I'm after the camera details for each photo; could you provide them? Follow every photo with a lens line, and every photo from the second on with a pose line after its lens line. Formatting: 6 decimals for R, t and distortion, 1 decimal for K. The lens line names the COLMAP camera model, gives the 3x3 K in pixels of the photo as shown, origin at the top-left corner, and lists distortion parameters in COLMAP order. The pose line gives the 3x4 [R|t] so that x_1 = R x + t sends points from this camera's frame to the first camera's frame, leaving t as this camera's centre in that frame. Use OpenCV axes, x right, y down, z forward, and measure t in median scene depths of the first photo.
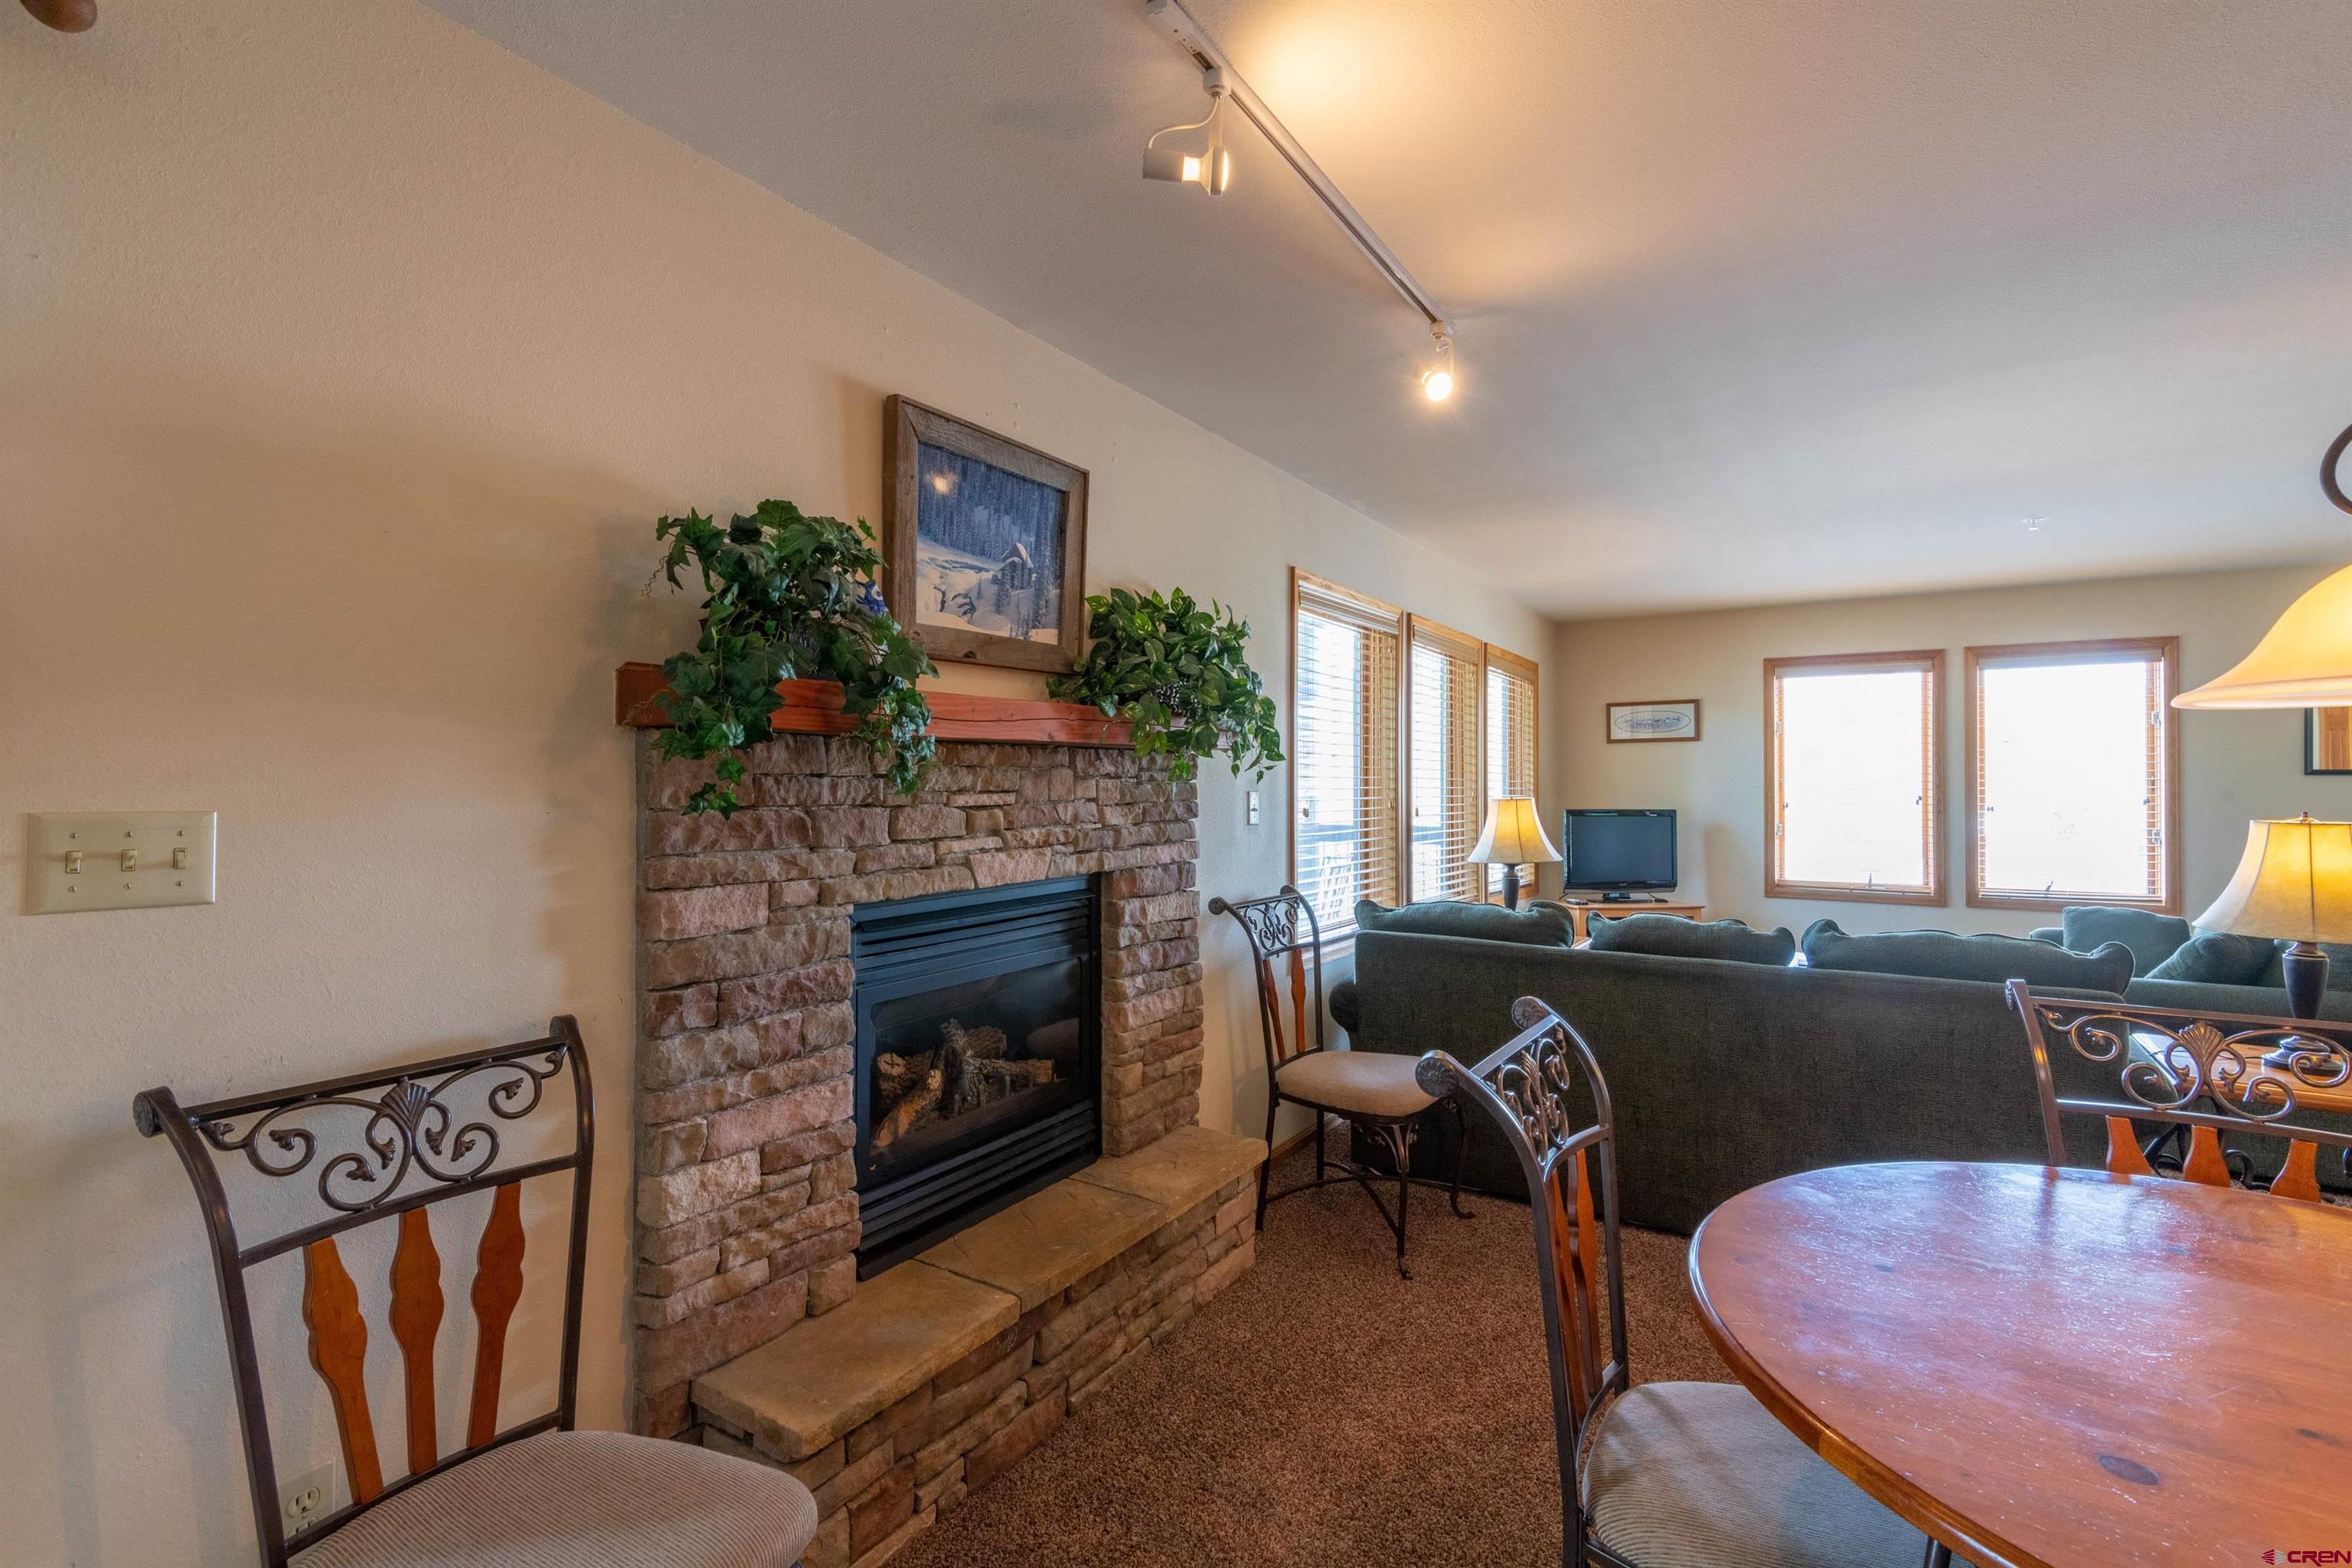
lens RADIAL K [[1058.5, 0, 1166.9], [0, 1058.5, 775.5], [0, 0, 1]] dist [0.022081, -0.015767]
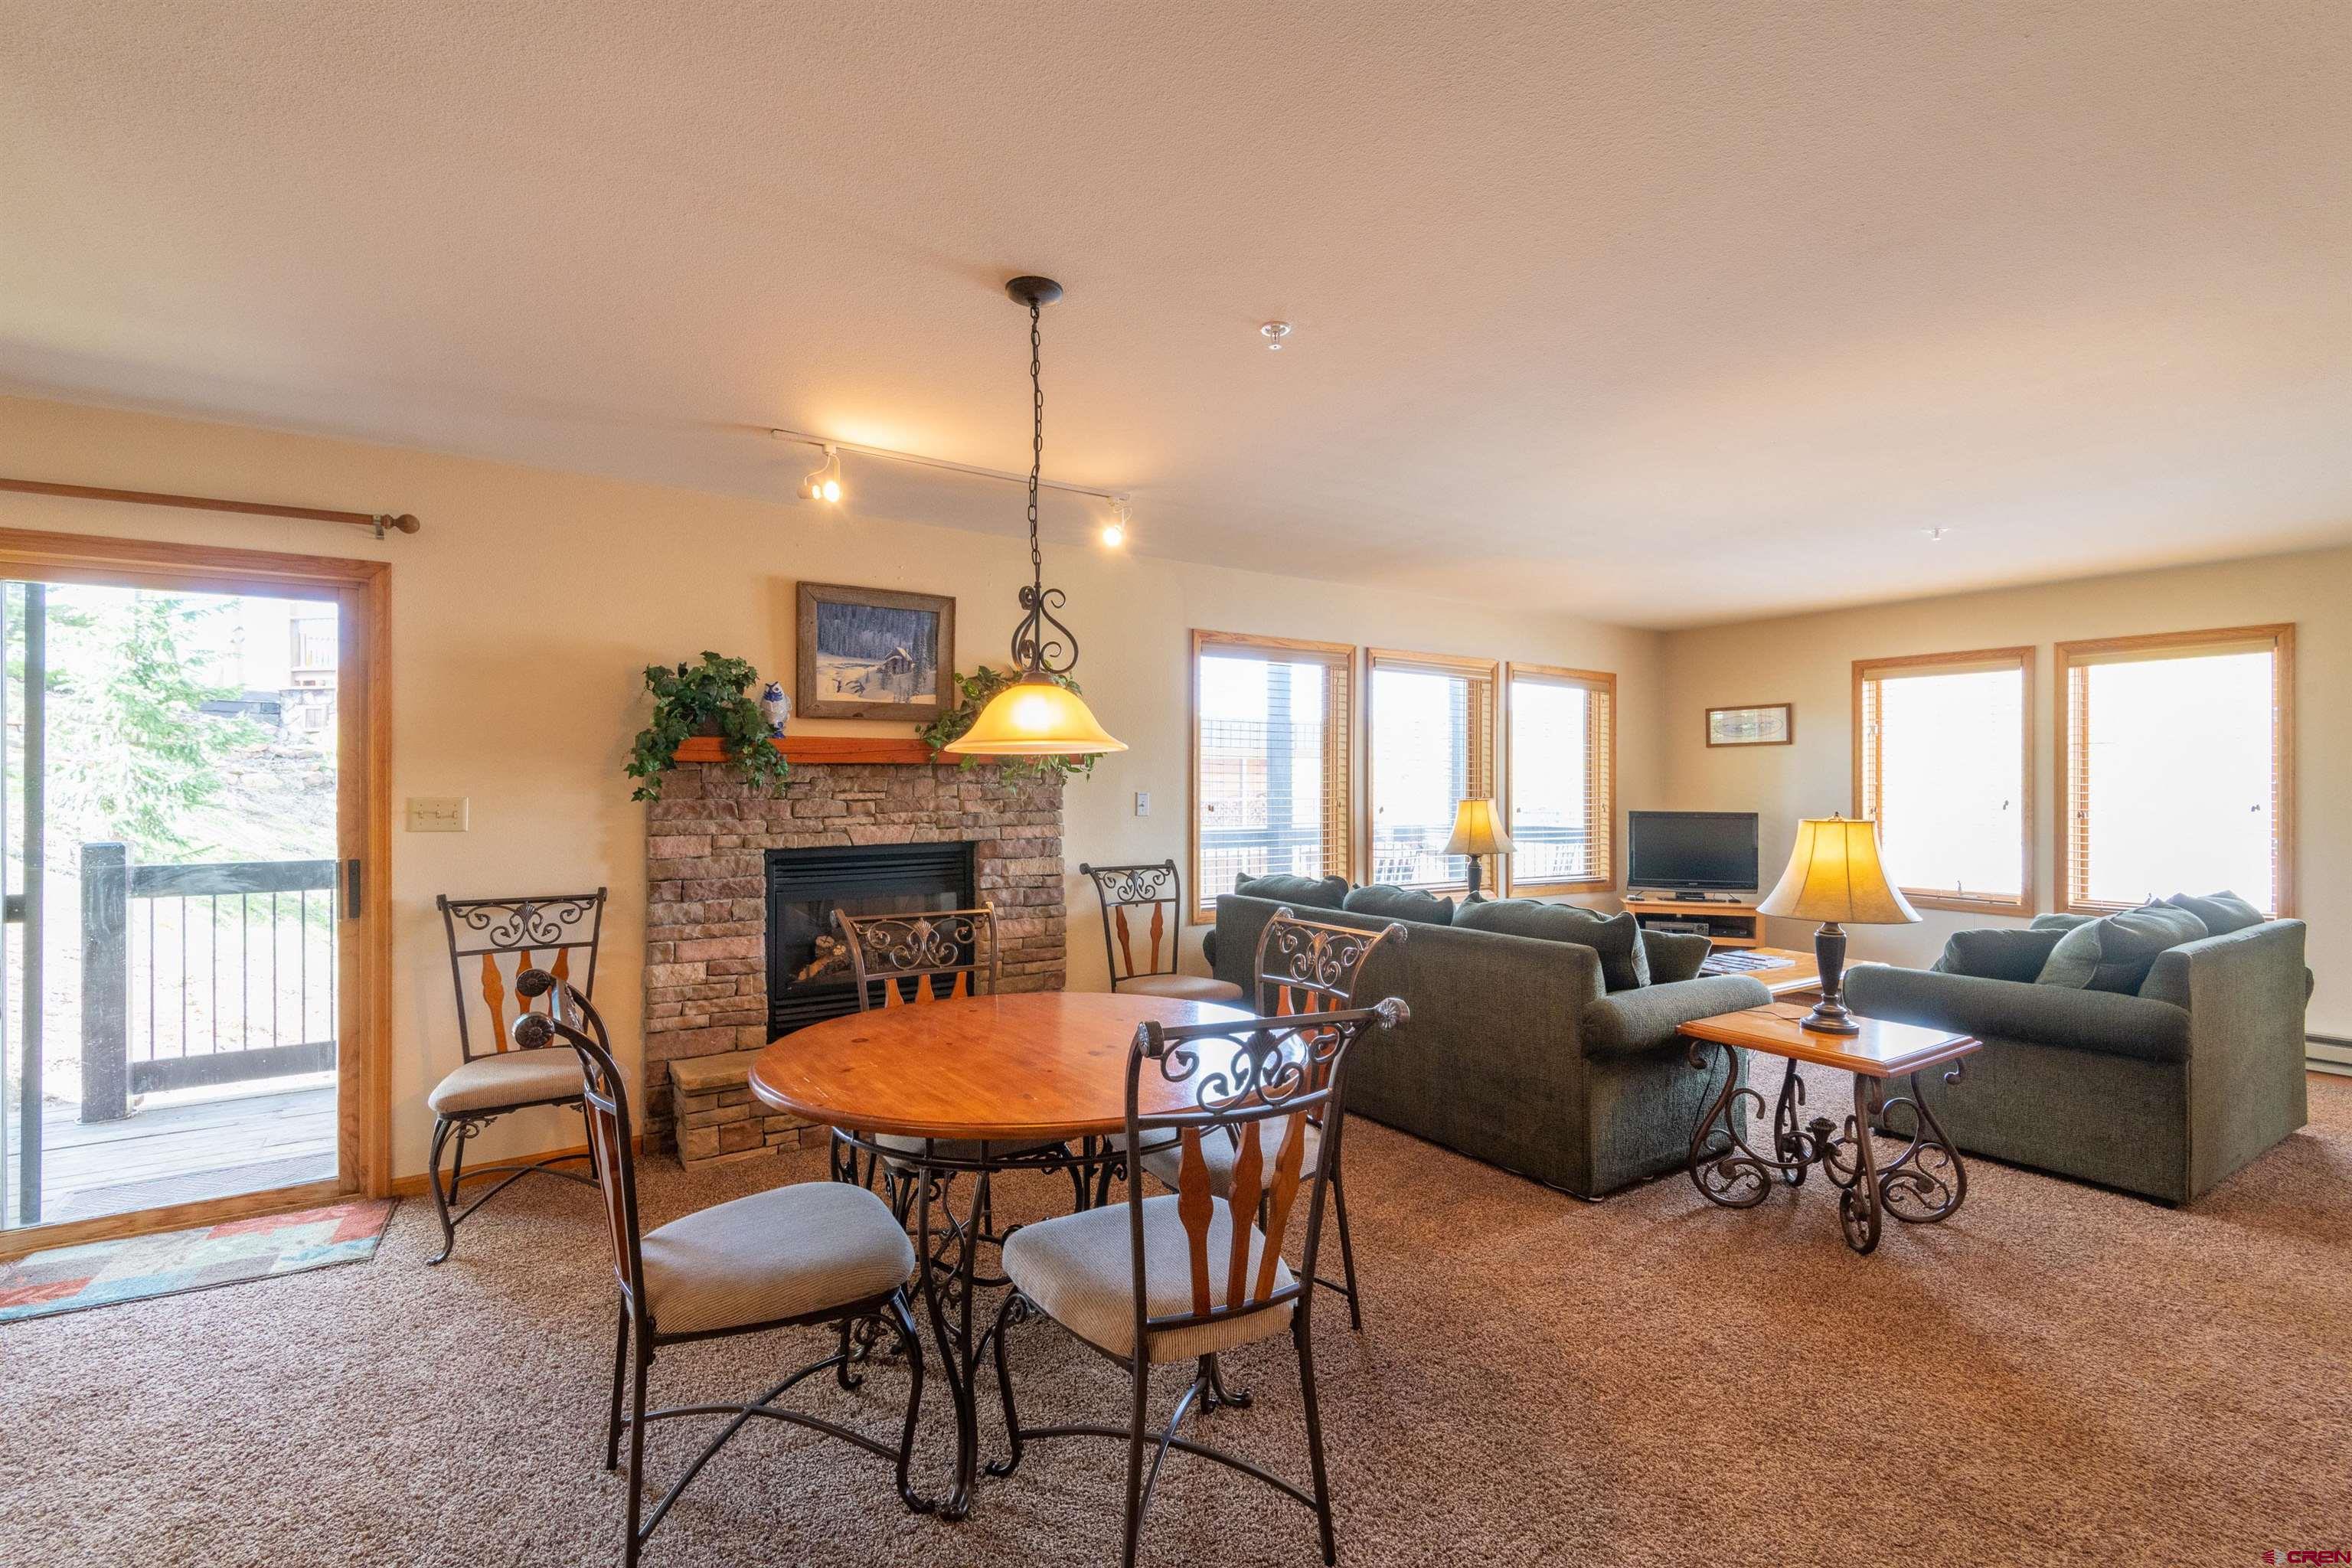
lens RADIAL K [[1067.6, 0, 1182.5], [0, 1067.6, 784.3], [0, 0, 1]] dist [0.020293, -0.015919]
pose [[0.920750, 0.002305, -0.390145, 1.021881], [0.001225, 0.999961, 0.008798, -0.012340], [0.390150, -0.008579, 0.920711, -0.446708]]
